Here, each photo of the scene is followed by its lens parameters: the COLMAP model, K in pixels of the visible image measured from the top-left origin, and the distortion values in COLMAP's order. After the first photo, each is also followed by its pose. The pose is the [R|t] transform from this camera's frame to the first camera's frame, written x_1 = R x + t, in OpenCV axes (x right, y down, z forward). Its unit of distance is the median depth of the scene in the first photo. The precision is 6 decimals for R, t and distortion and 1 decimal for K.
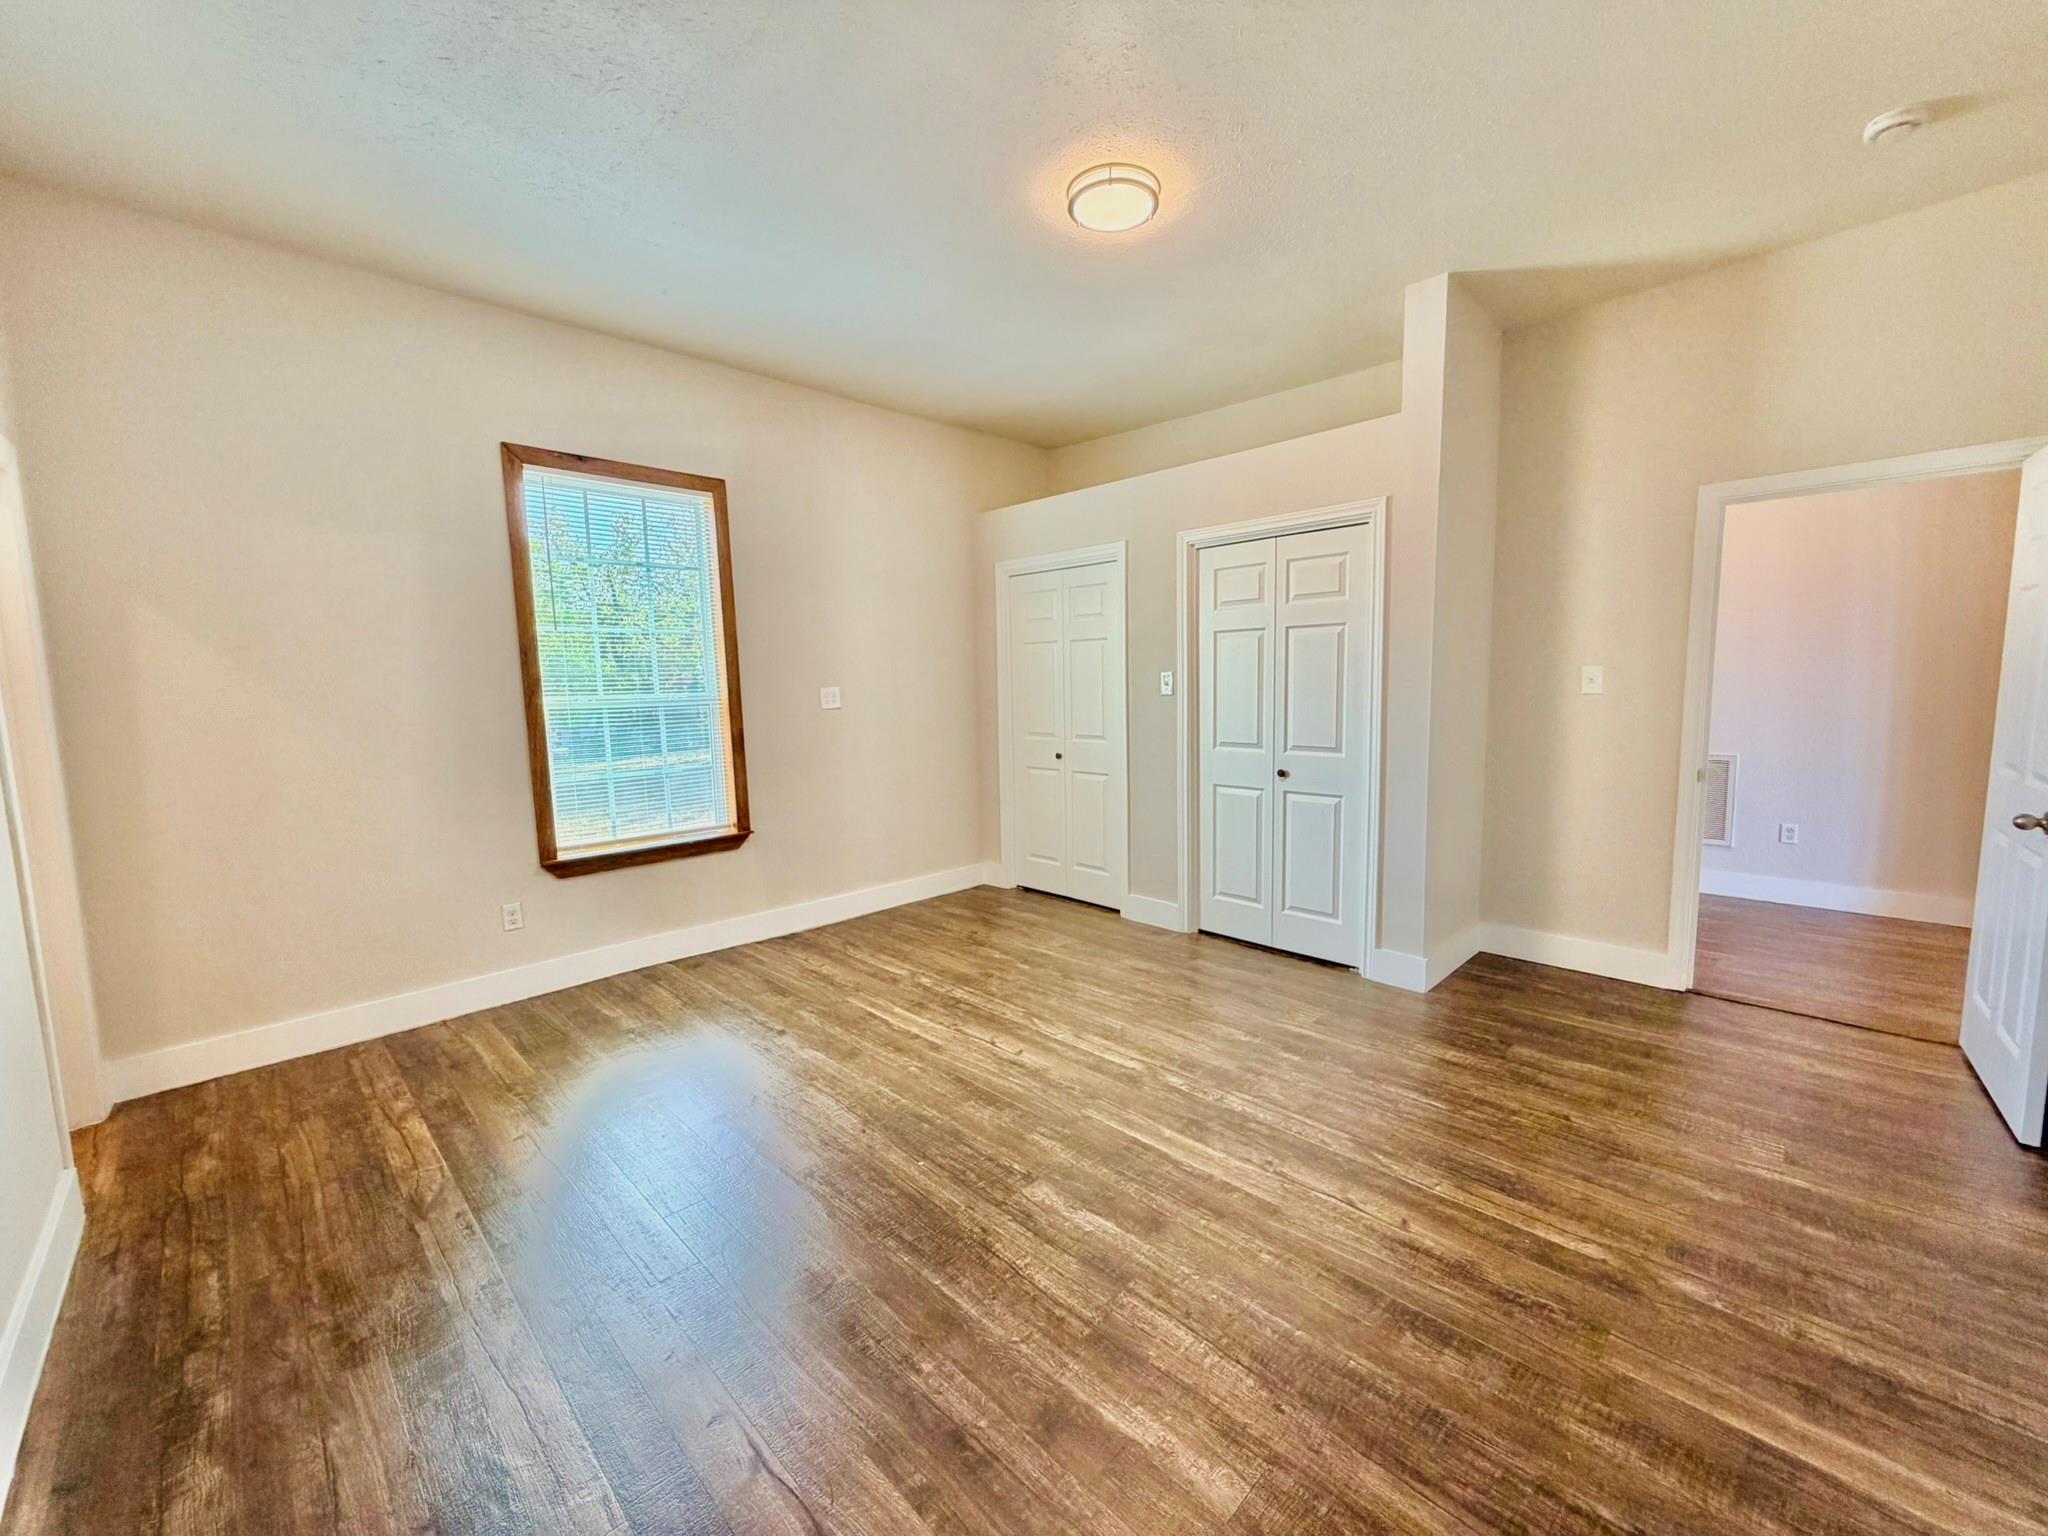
lens RADIAL K [[812.1, 0, 1022.5], [0, 812.1, 763.2], [0, 0, 1]] dist [-0.000275, 0.000233]
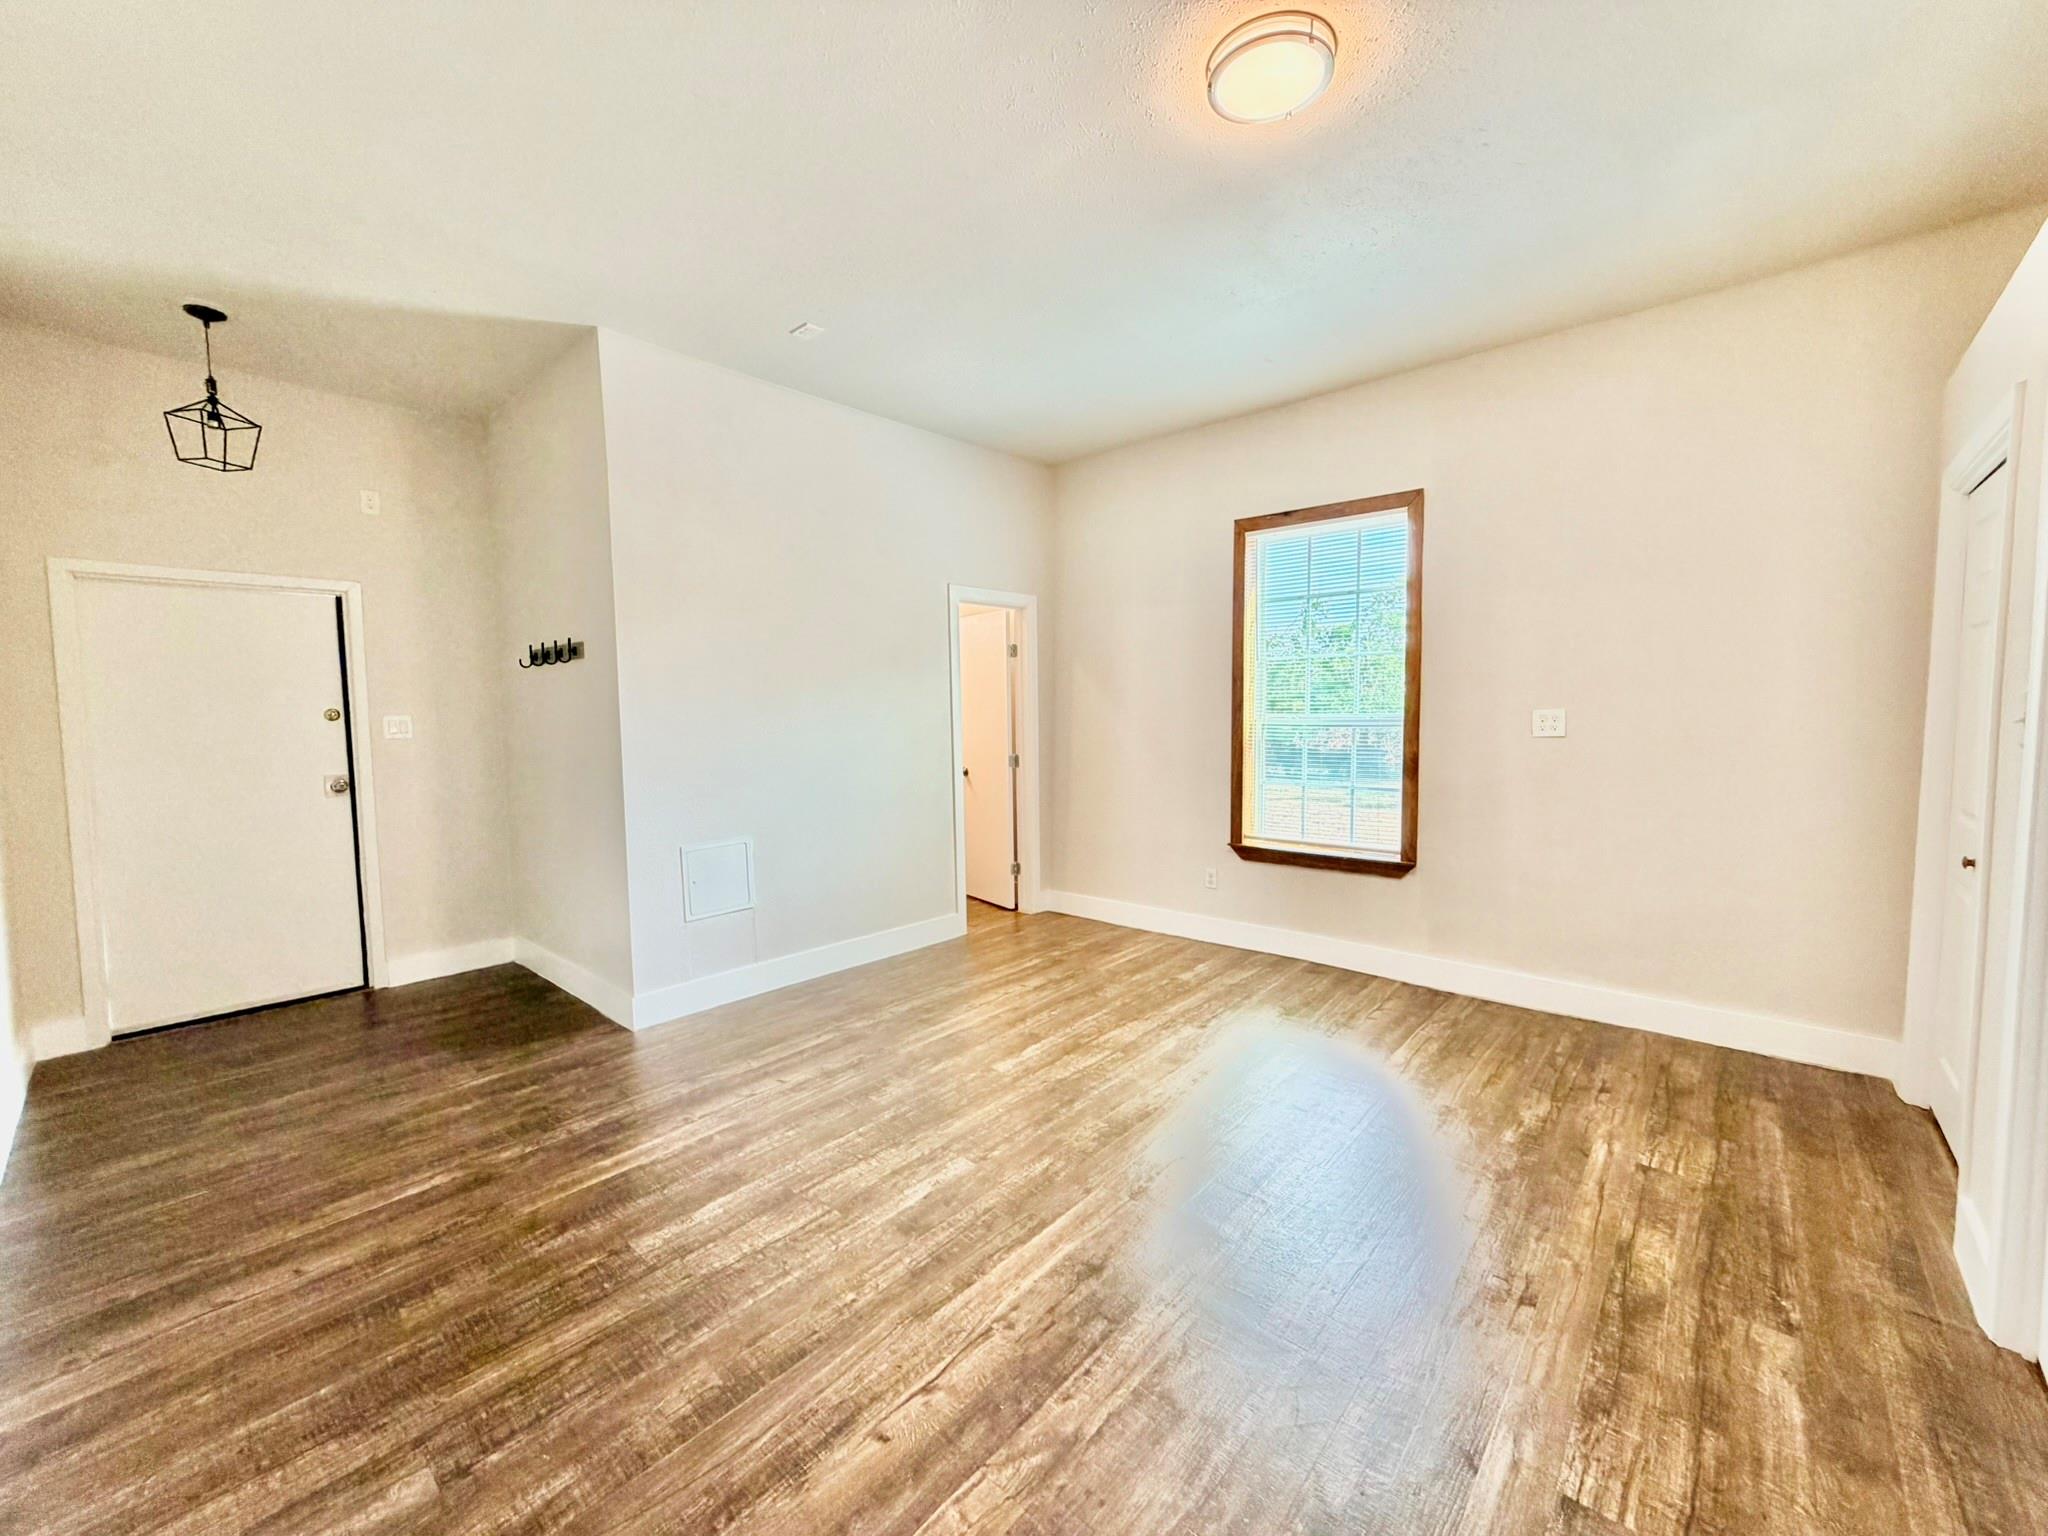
lens RADIAL K [[812.1, 0, 1013.3], [0, 812.1, 761.2], [0, 0, 1]] dist [-0.000275, 0.000233]
pose [[0.066627, 0.083813, -0.994252, 0.880922], [-0.091245, 0.992802, 0.077576, -0.100007], [0.993597, 0.085552, 0.073795, 0.753717]]
